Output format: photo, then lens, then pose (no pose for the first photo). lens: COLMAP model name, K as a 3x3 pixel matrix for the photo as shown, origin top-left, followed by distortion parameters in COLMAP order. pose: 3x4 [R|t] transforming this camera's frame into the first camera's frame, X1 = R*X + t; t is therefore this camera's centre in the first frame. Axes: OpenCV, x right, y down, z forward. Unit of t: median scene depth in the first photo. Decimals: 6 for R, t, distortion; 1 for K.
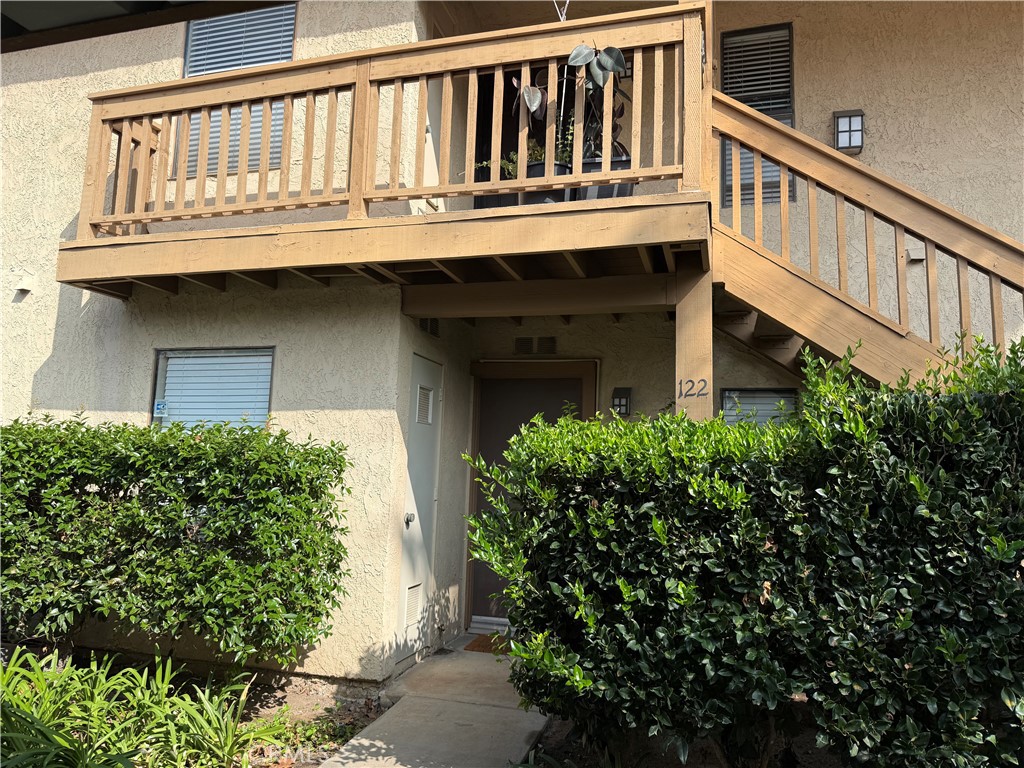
lens RADIAL K [[724.6, 0, 519.7], [0, 724.6, 377.2], [0, 0, 1]] dist [0.064945, -0.083270]
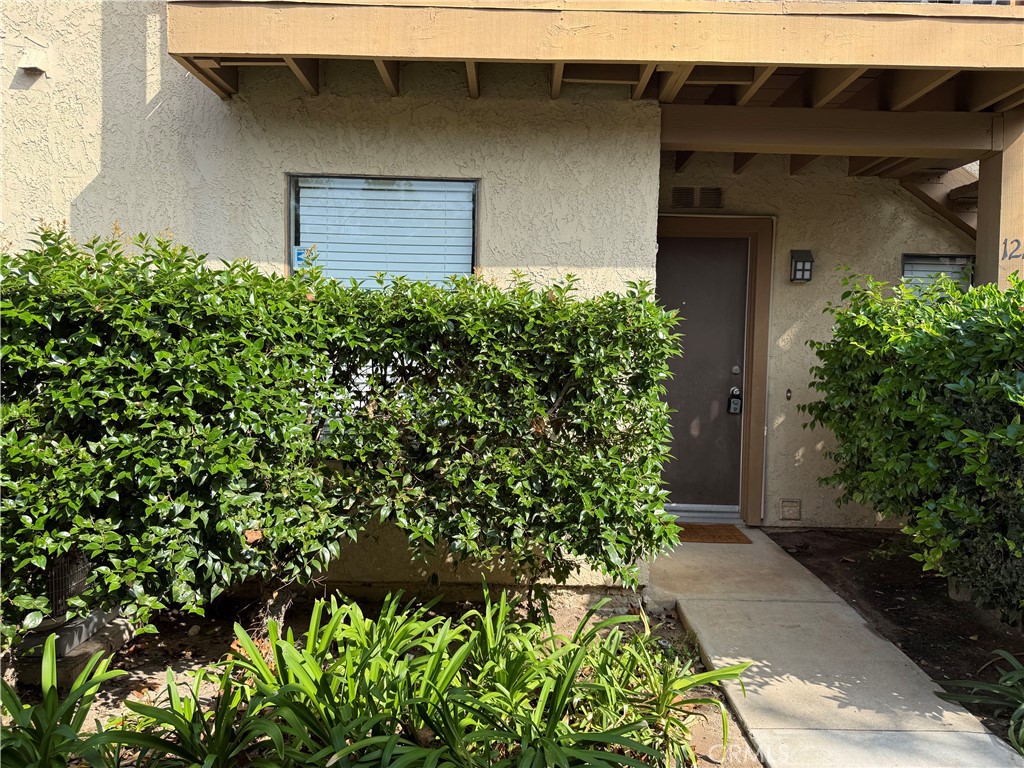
lens RADIAL K [[724.6, 0, 502.3], [0, 724.6, 387.1], [0, 0, 1]] dist [0.064945, -0.083270]
pose [[0.960629, -0.022186, 0.276946, -0.502082], [-0.029640, 0.982934, 0.181555, 0.029869], [-0.276248, -0.182616, 0.943577, 0.241602]]
